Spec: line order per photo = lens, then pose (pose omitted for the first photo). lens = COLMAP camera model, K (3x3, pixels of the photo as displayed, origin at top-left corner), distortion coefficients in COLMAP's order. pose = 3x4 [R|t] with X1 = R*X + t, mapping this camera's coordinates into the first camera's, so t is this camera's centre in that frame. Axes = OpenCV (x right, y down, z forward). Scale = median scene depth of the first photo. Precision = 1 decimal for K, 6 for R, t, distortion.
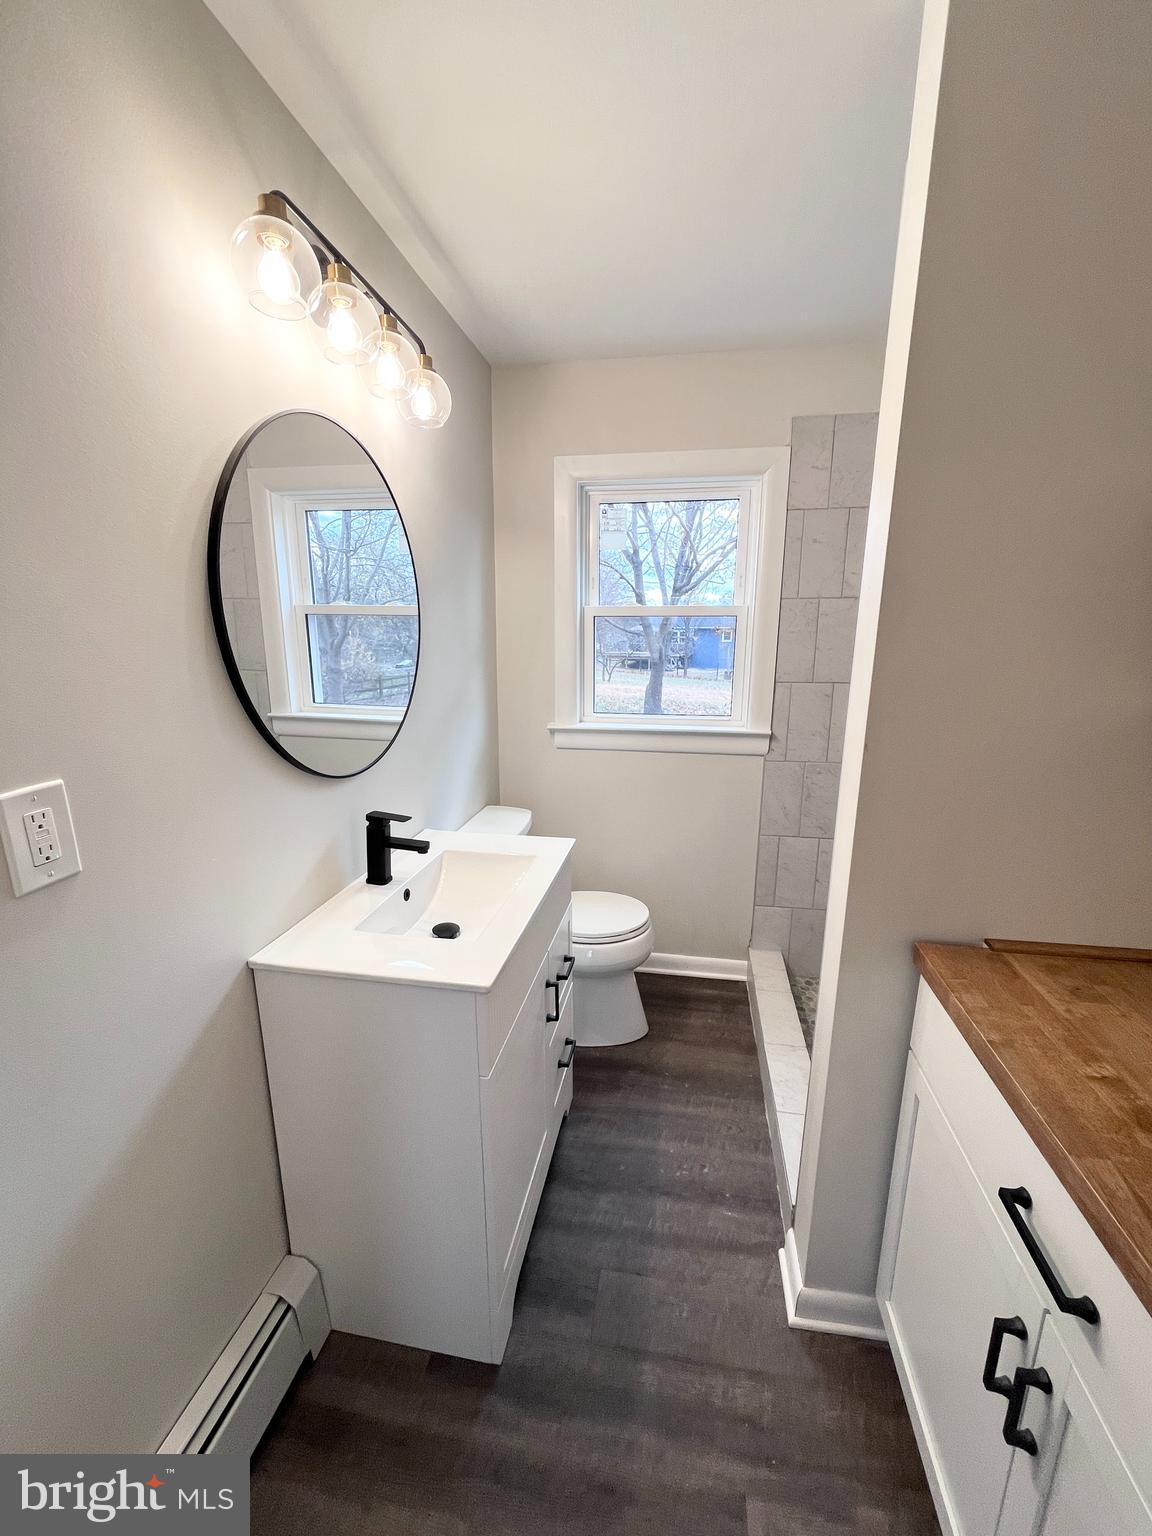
lens RADIAL K [[623.5, 0, 576.0], [0, 623.5, 768.0], [0, 0, 1]] dist [-0.000679, -0.000741]
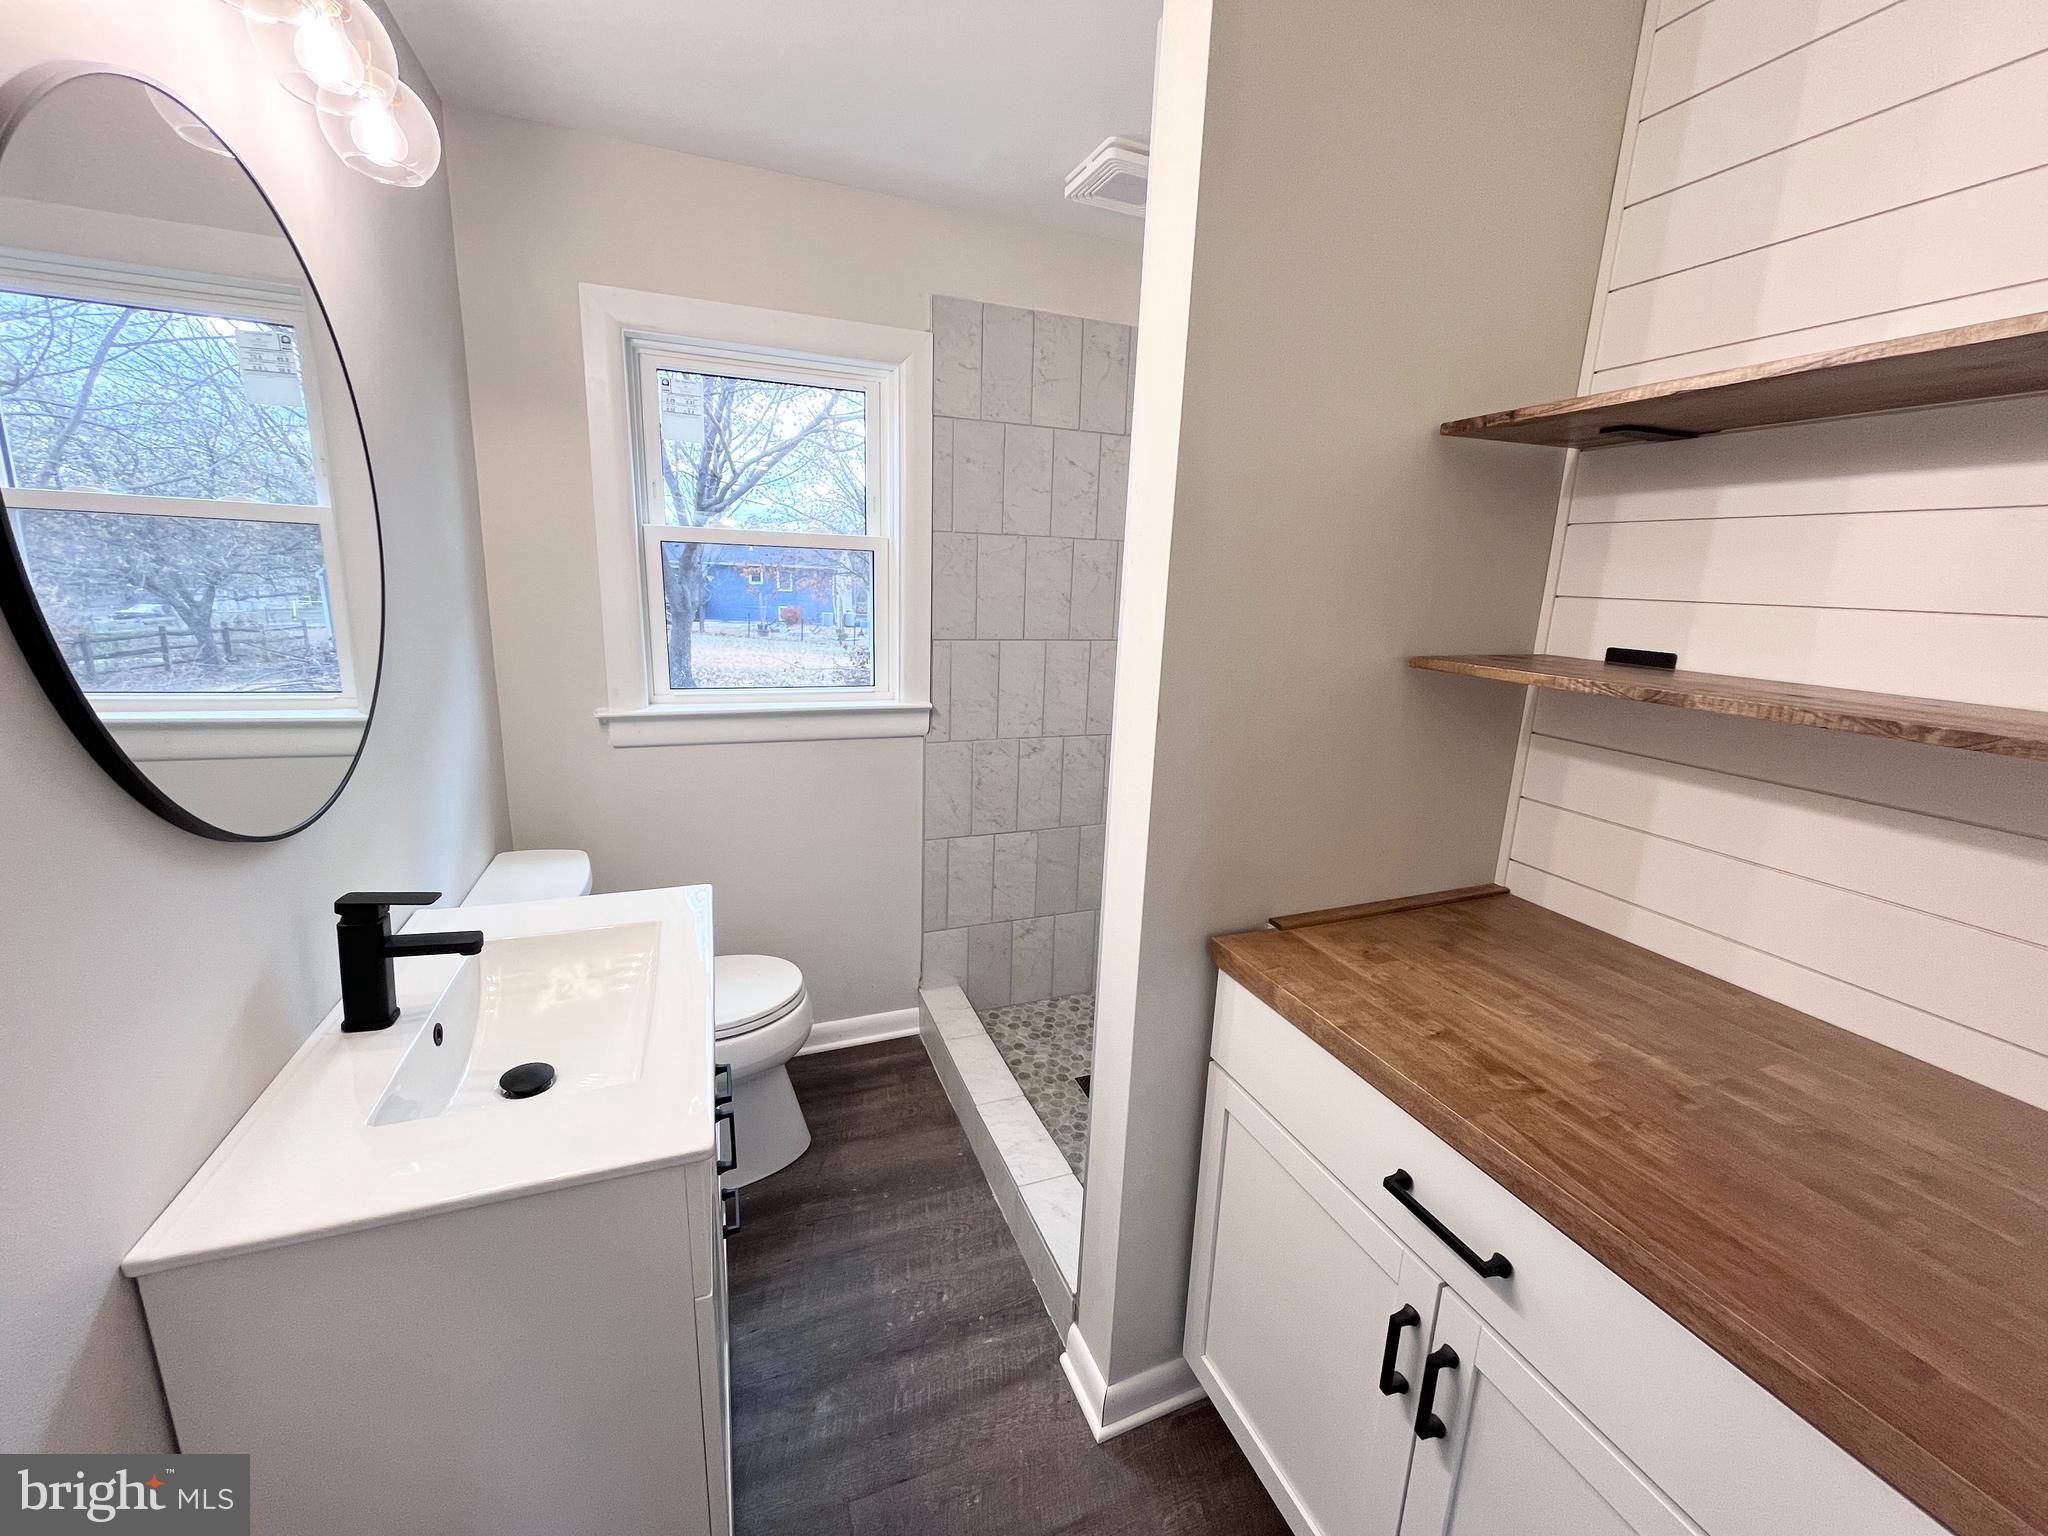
lens RADIAL K [[831.3, 0, 1027.8], [0, 831.3, 757.2], [0, 0, 1]] dist [-0.000679, -0.000741]
pose [[0.850844, -0.083657, 0.518716, -0.163023], [0.081417, 0.996311, 0.027136, -0.015184], [-0.519073, 0.019144, 0.854516, 0.086949]]
